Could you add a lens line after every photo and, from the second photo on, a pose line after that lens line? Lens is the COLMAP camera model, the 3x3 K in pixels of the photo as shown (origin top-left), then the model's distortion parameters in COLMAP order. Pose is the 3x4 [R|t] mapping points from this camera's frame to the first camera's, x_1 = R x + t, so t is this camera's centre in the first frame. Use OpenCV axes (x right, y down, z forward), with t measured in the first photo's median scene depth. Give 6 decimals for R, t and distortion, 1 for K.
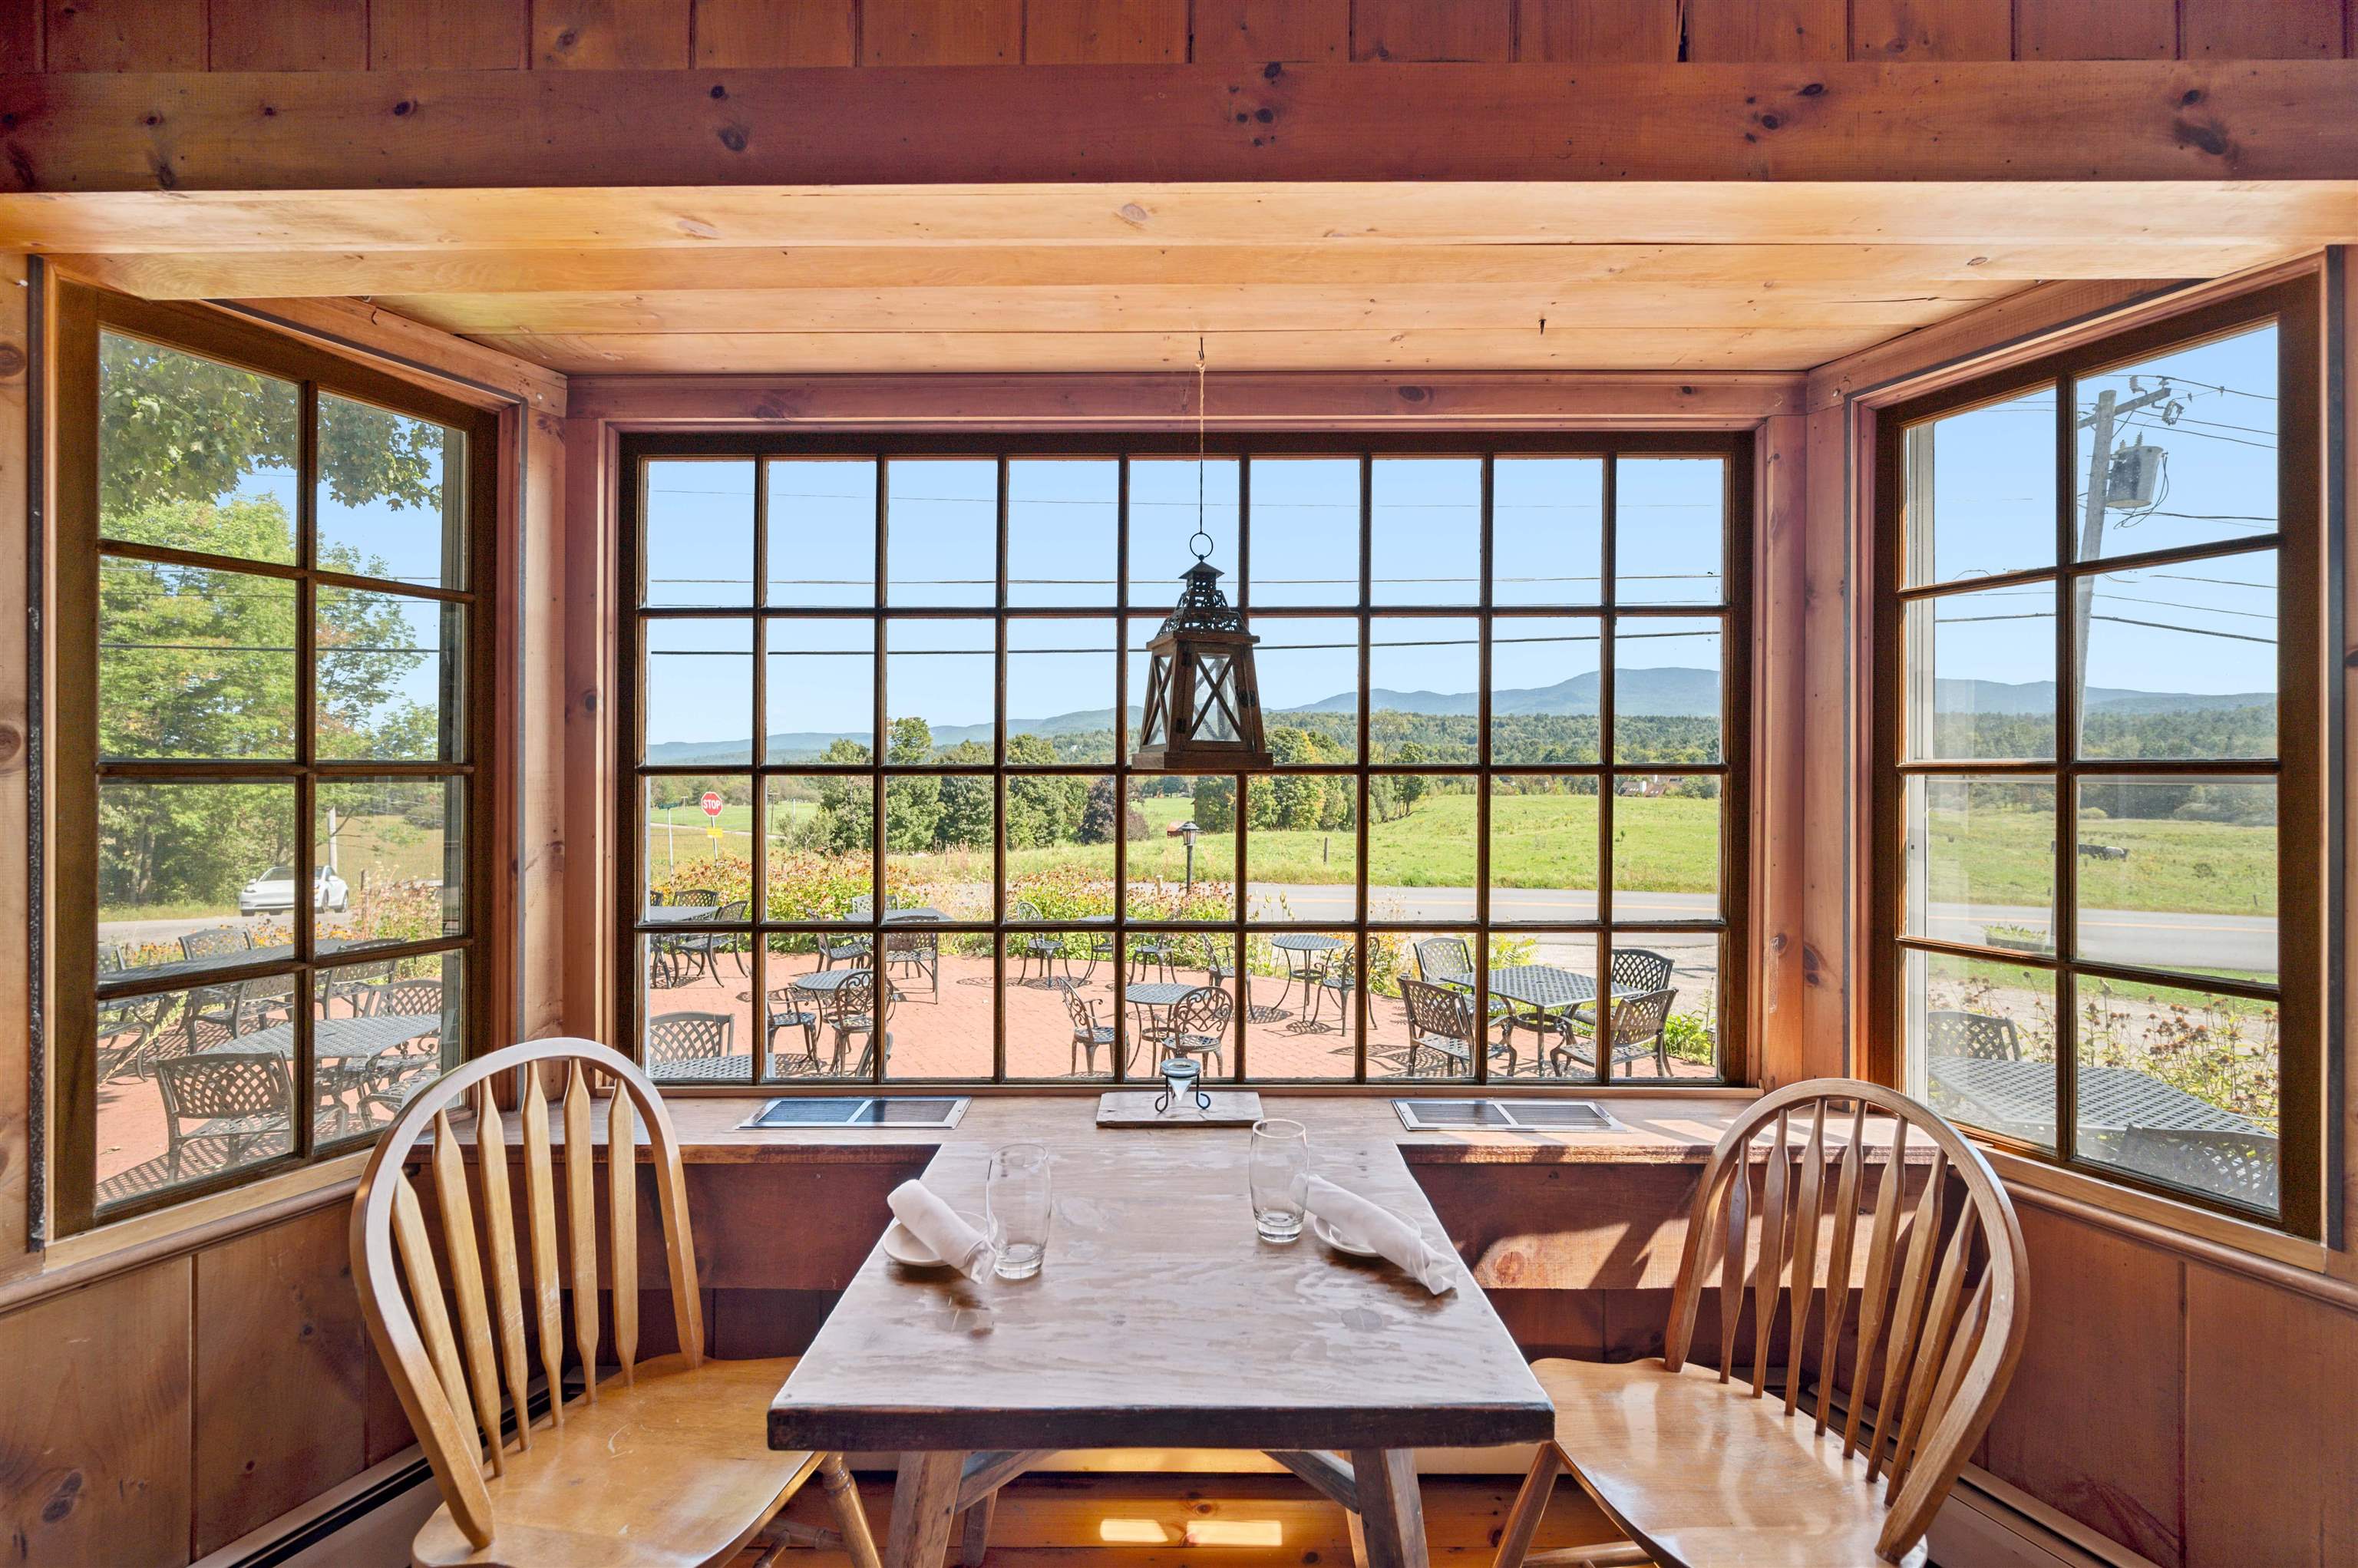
lens RADIAL K [[937.6, 0, 1181.4], [0, 937.6, 760.6], [0, 0, 1]] dist [-0.004505, 0.000292]
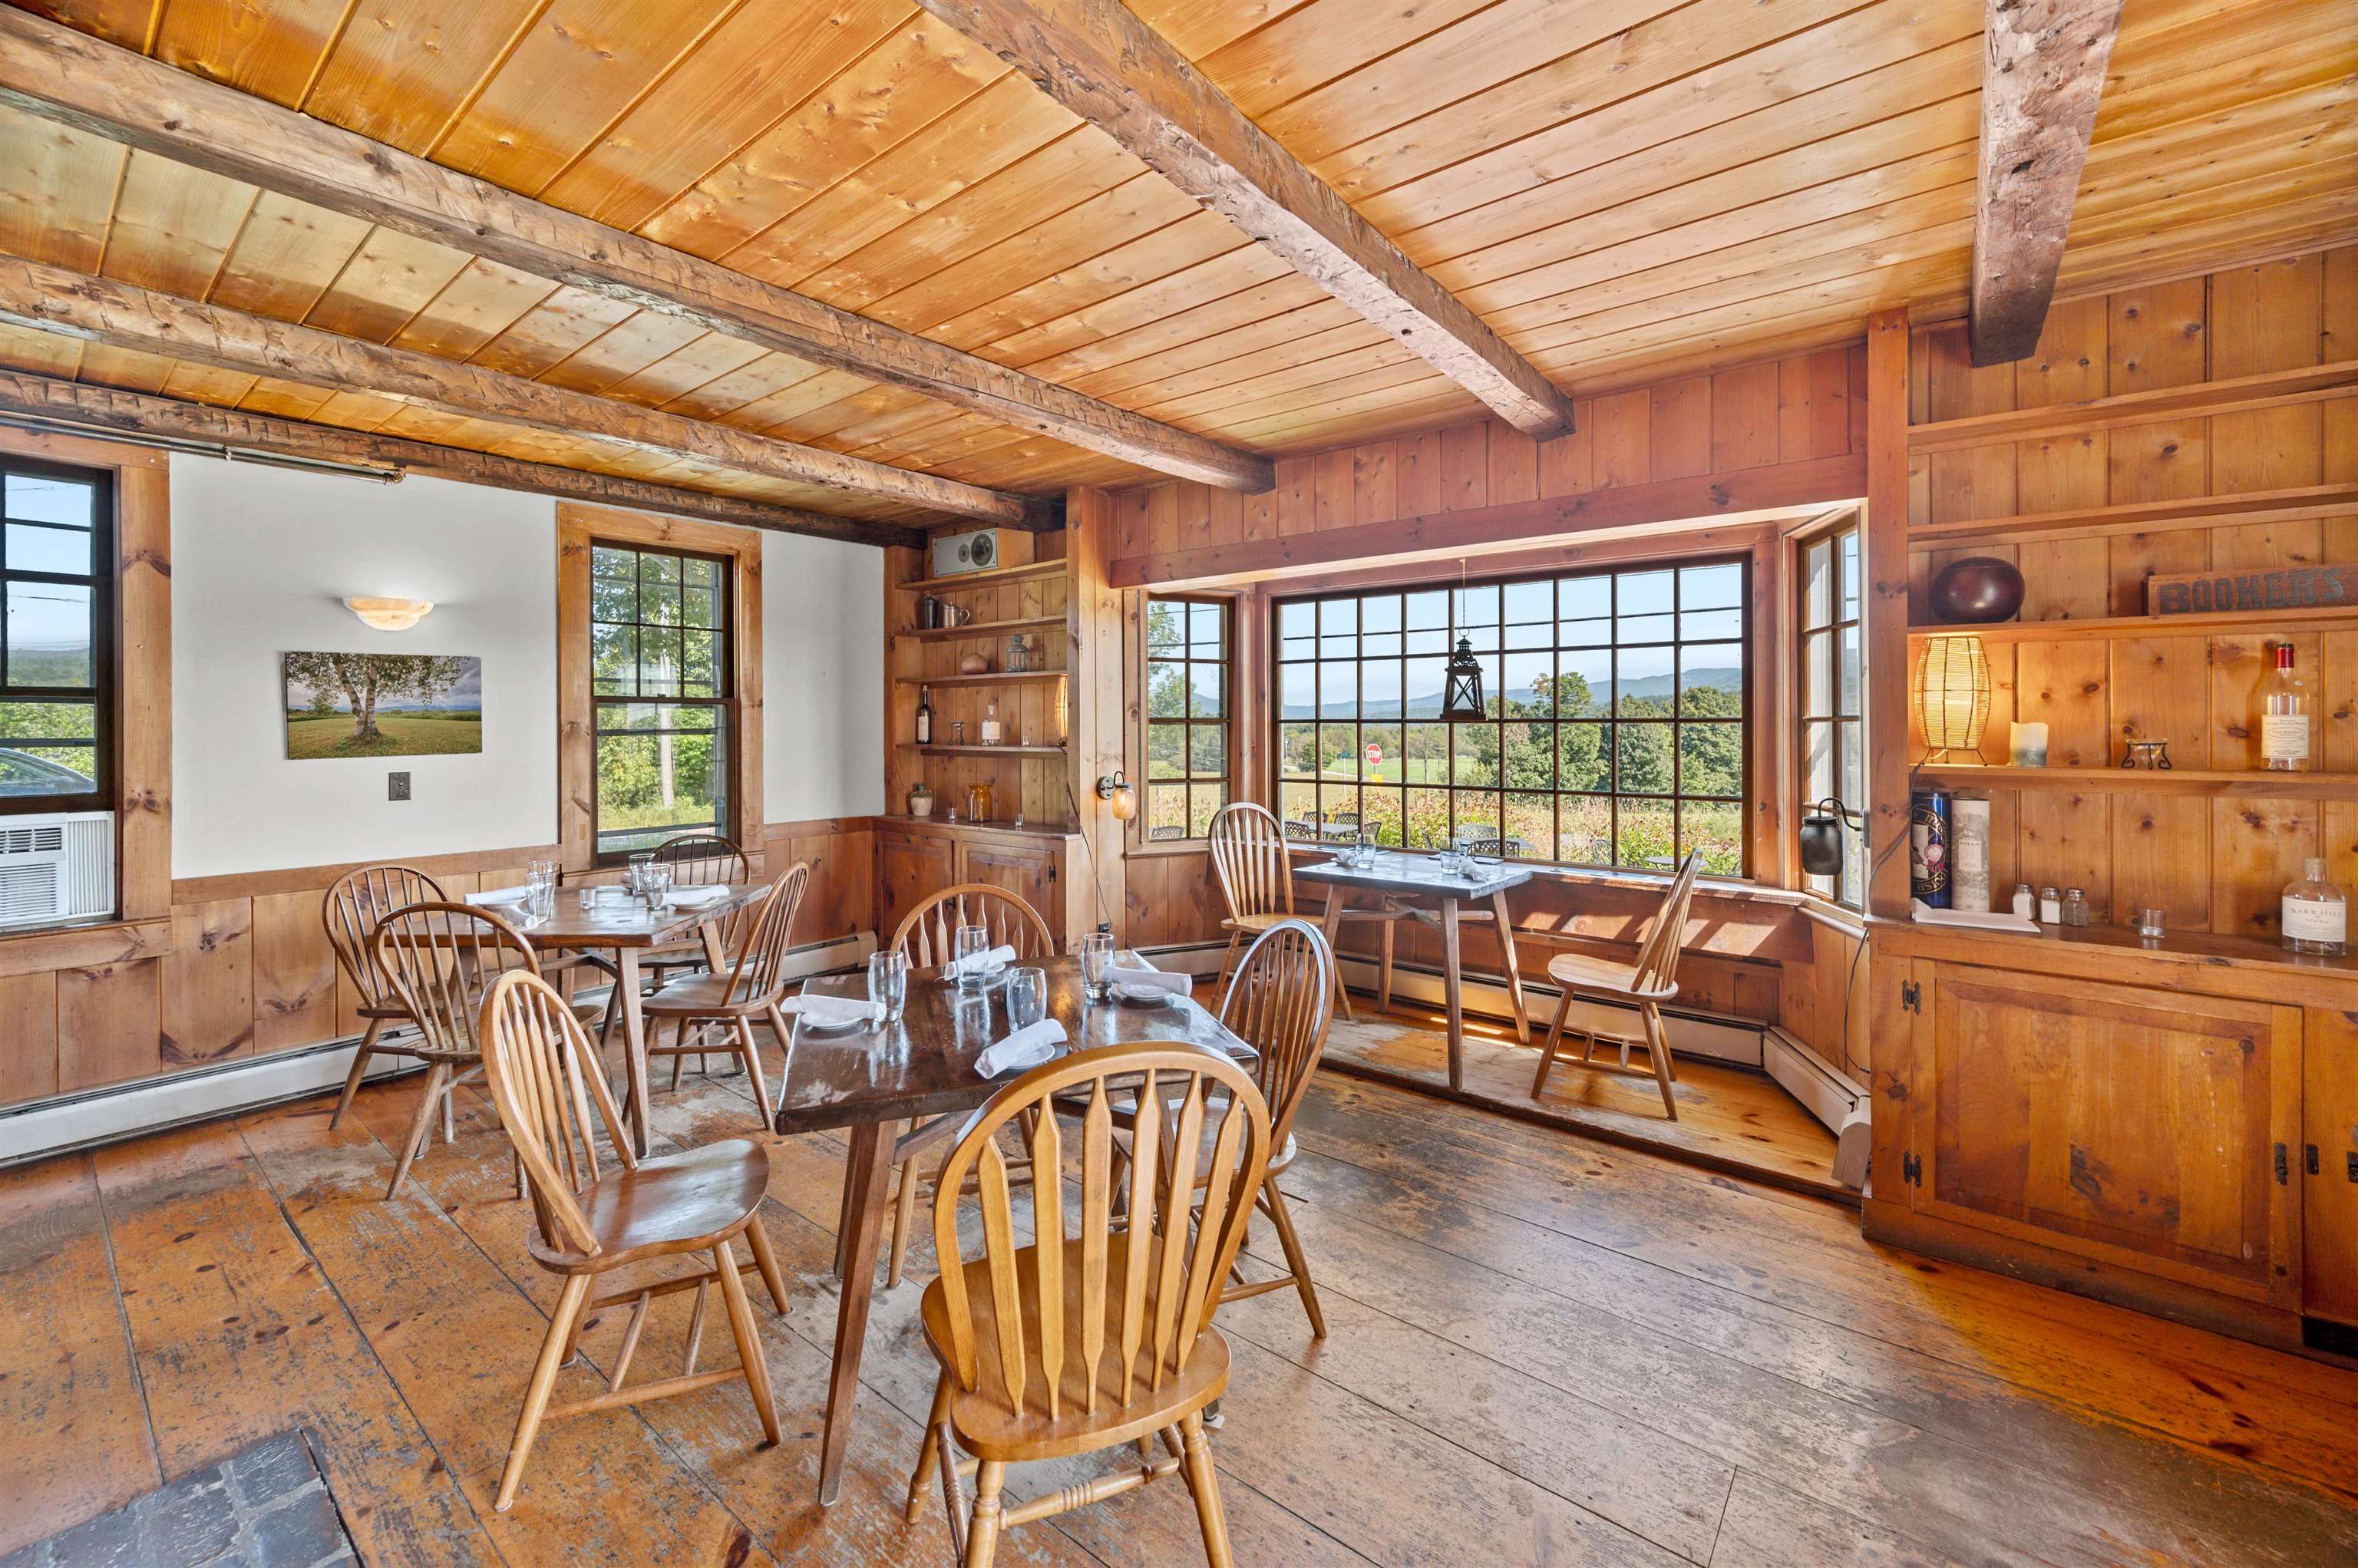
lens RADIAL K [[937.6, 0, 1196.3], [0, 937.6, 725.5], [0, 0, 1]] dist [-0.004505, 0.000292]
pose [[0.789428, 0.003023, -0.613836, 0.879328], [0.002820, 0.999959, 0.008552, -0.000510], [0.613837, -0.008482, 0.789387, -1.261381]]
